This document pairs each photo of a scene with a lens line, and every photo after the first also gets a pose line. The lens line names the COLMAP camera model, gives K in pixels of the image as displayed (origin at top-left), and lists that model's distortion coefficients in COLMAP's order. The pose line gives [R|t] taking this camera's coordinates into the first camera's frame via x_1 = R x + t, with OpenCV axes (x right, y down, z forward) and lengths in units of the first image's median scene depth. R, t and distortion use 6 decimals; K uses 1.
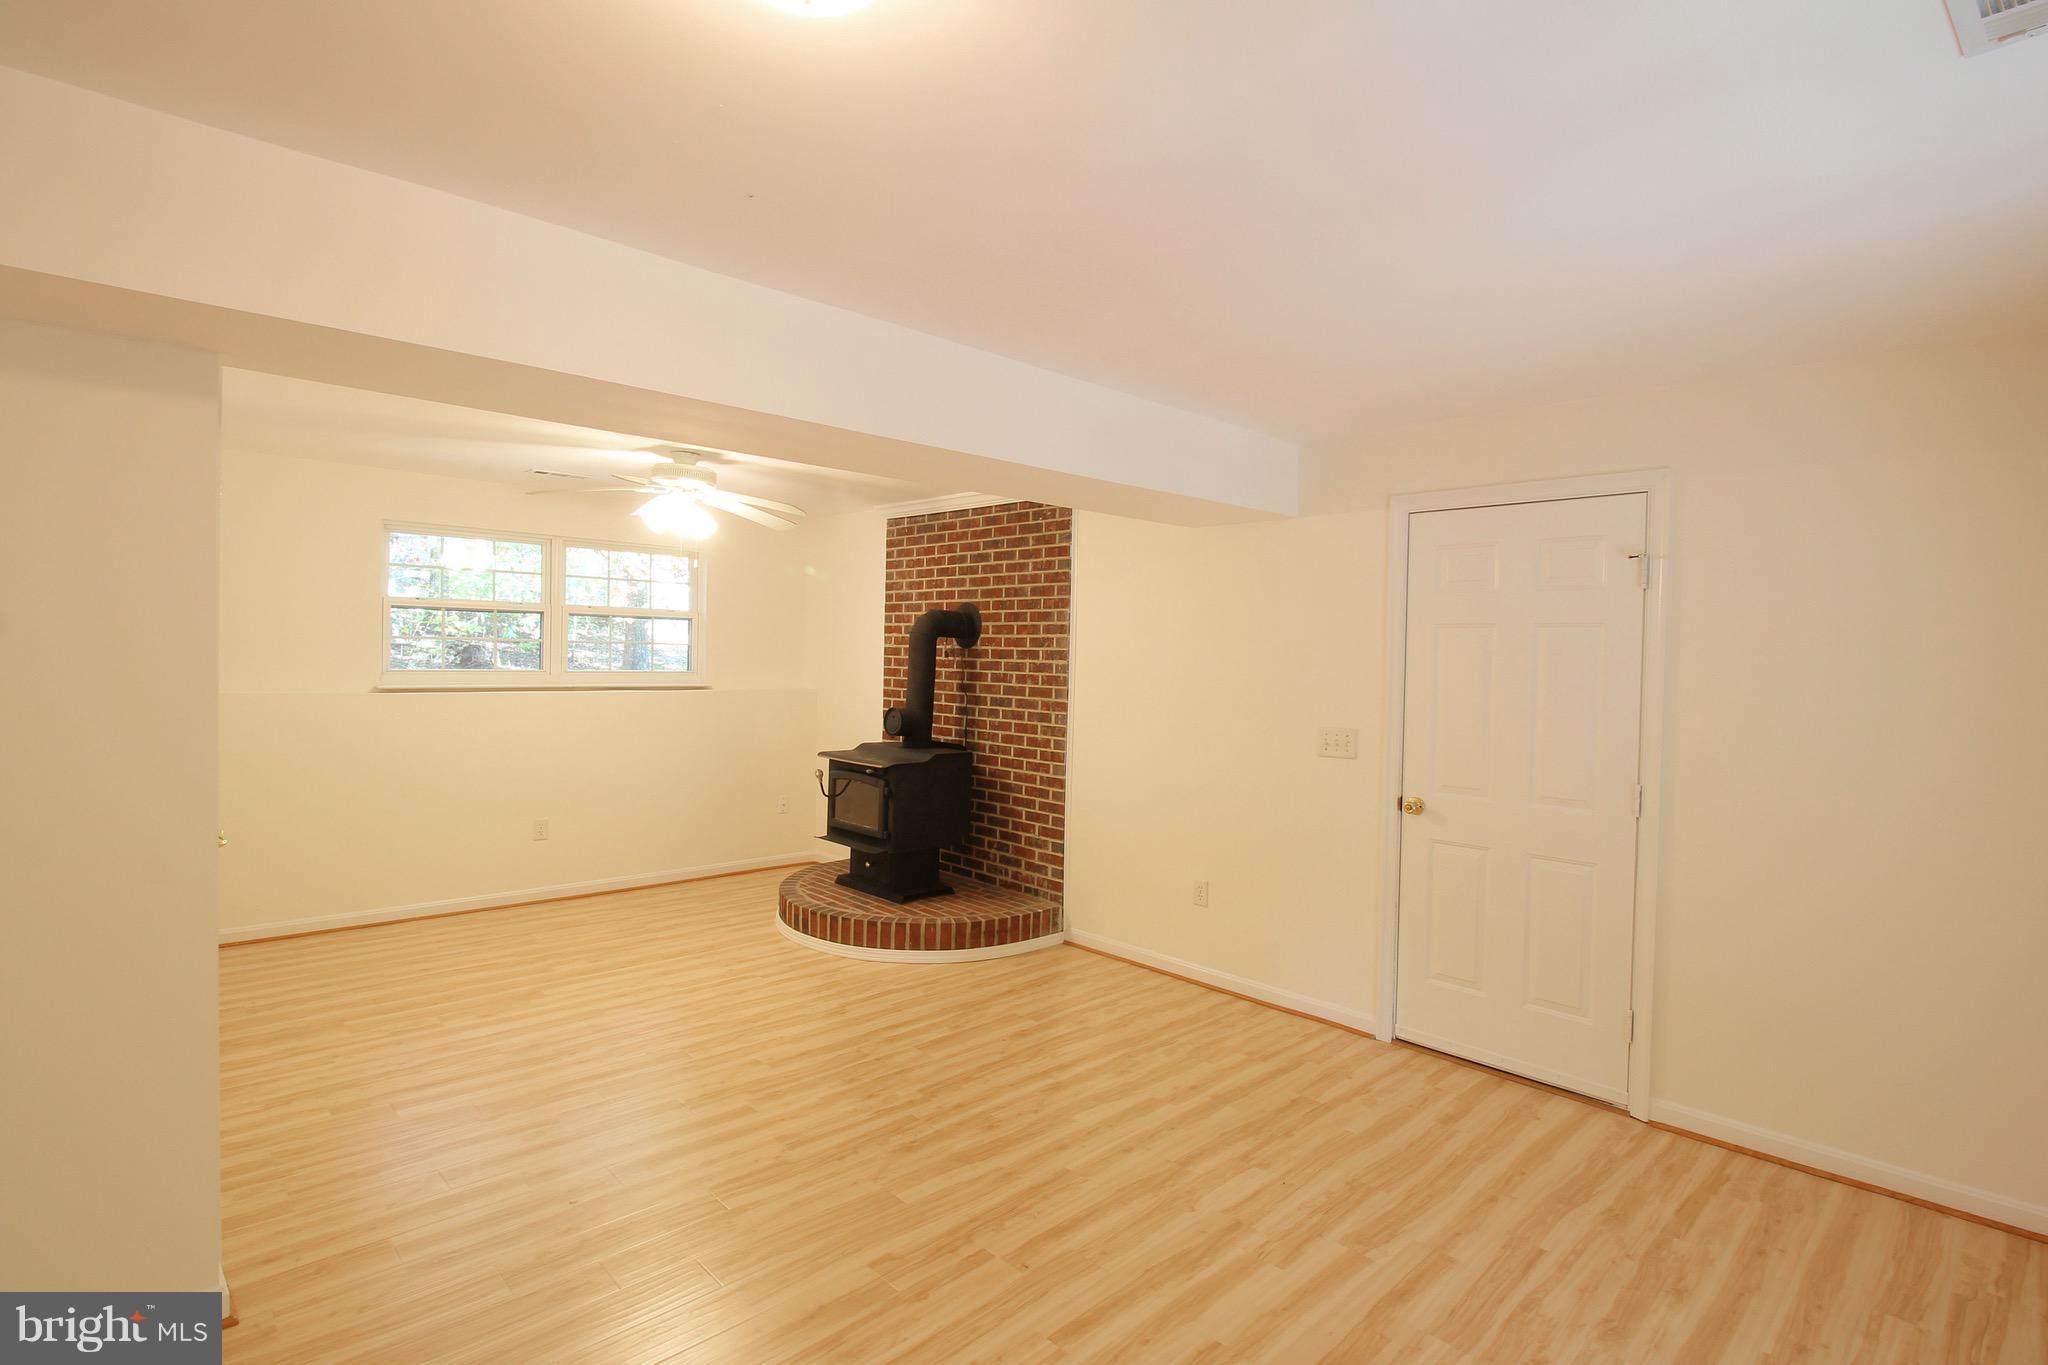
lens RADIAL K [[966.5, 0, 1027.1], [0, 966.5, 668.9], [0, 0, 1]] dist [0.002477, -0.012219]
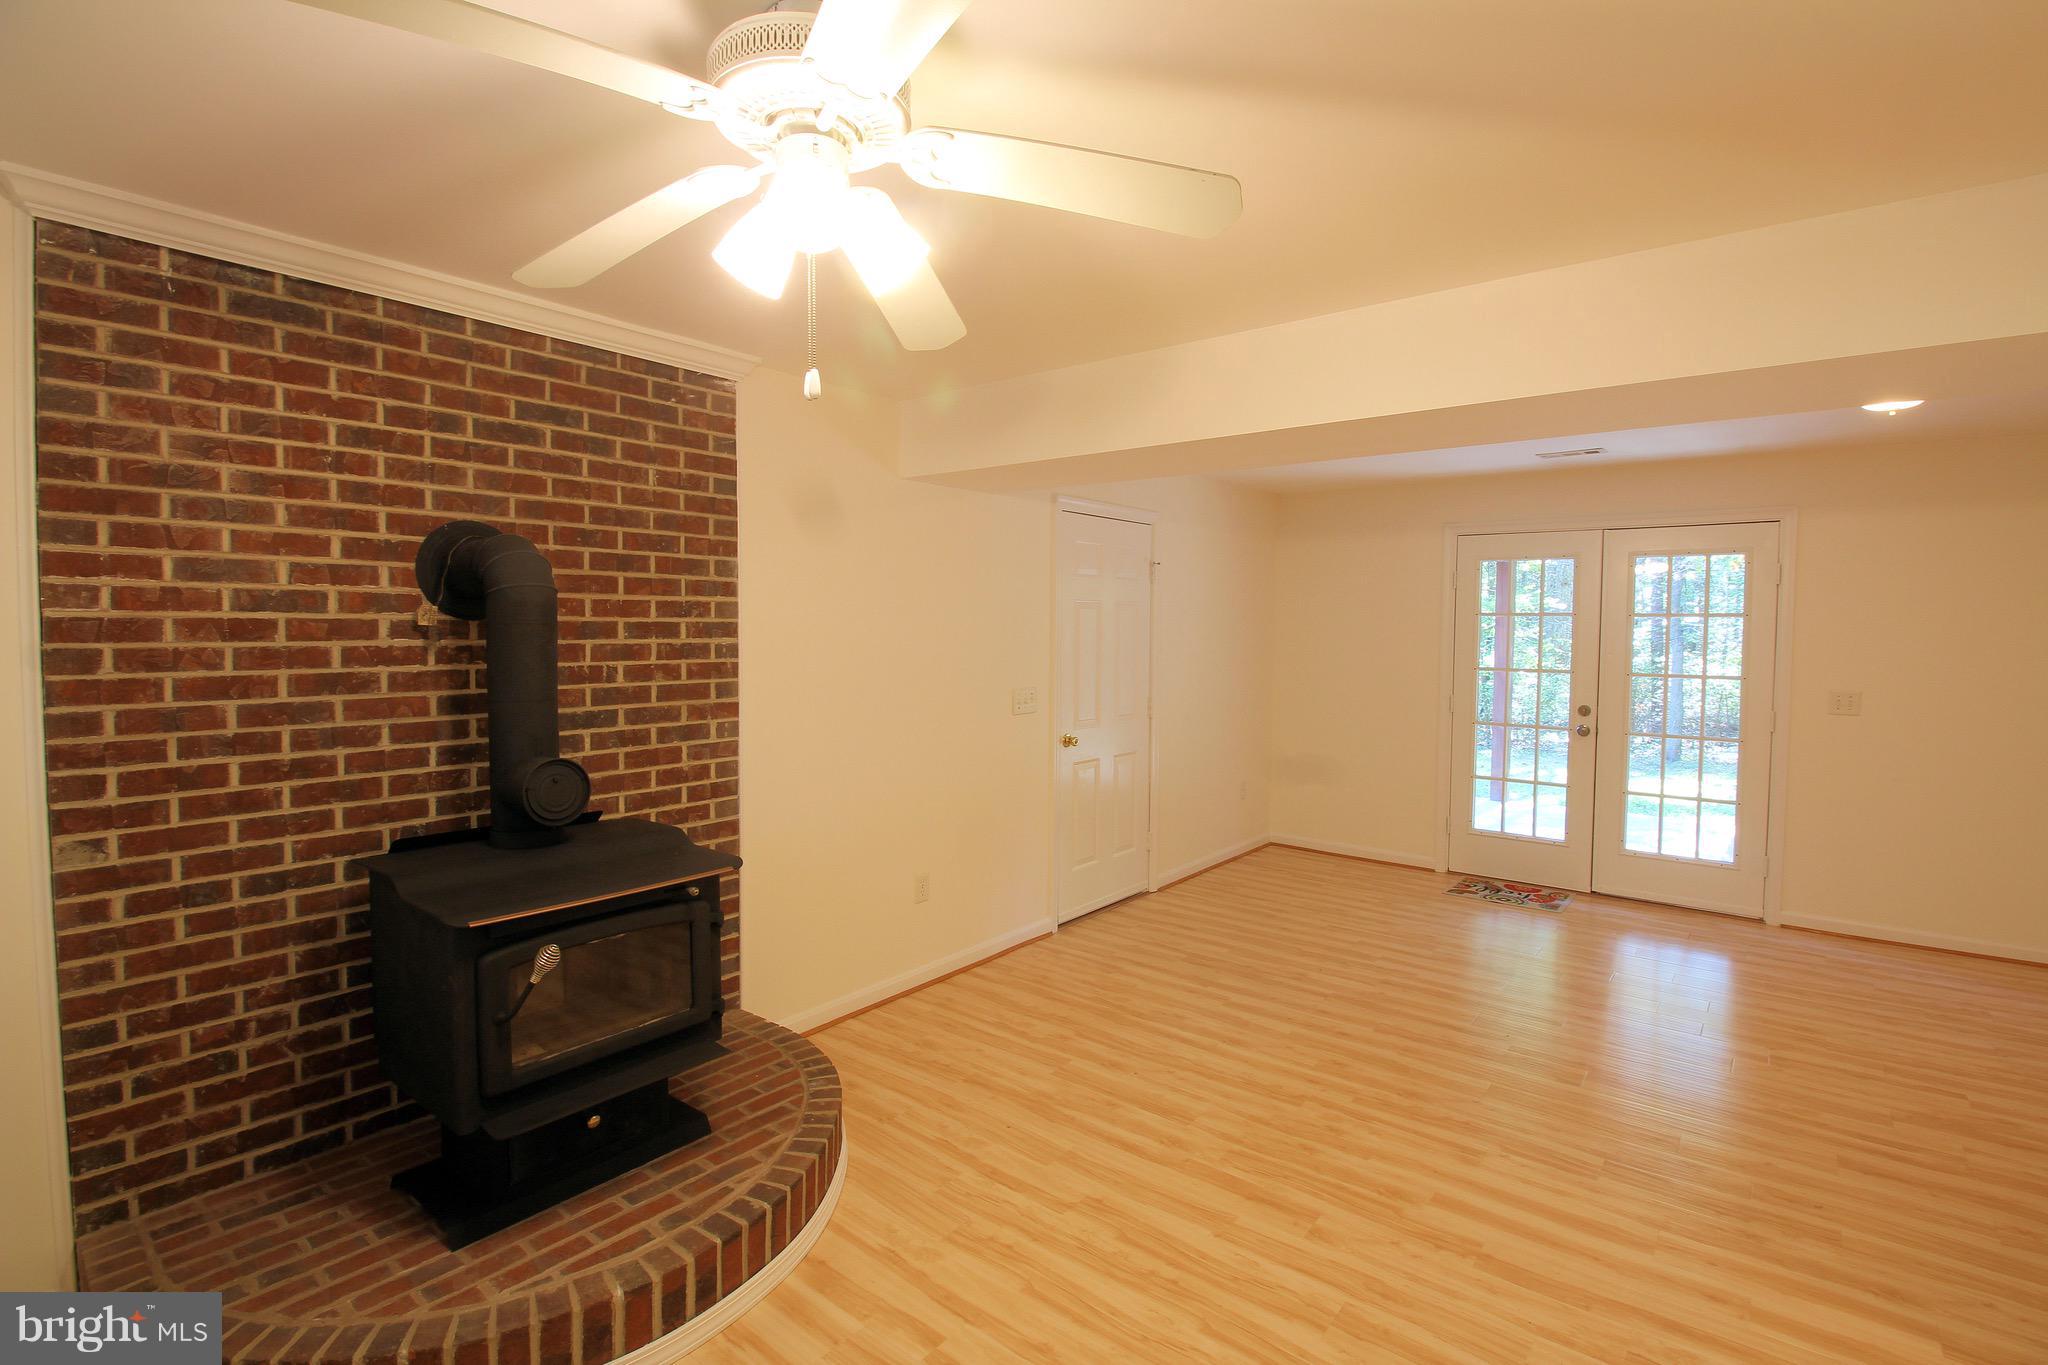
lens RADIAL K [[966.5, 0, 1027.1], [0, 966.5, 668.9], [0, 0, 1]] dist [0.002477, -0.012219]
pose [[-0.128473, -0.069141, 0.989300, -0.616033], [0.005805, 0.997497, 0.070468, -0.031732], [-0.991696, 0.014796, -0.127750, 0.870669]]
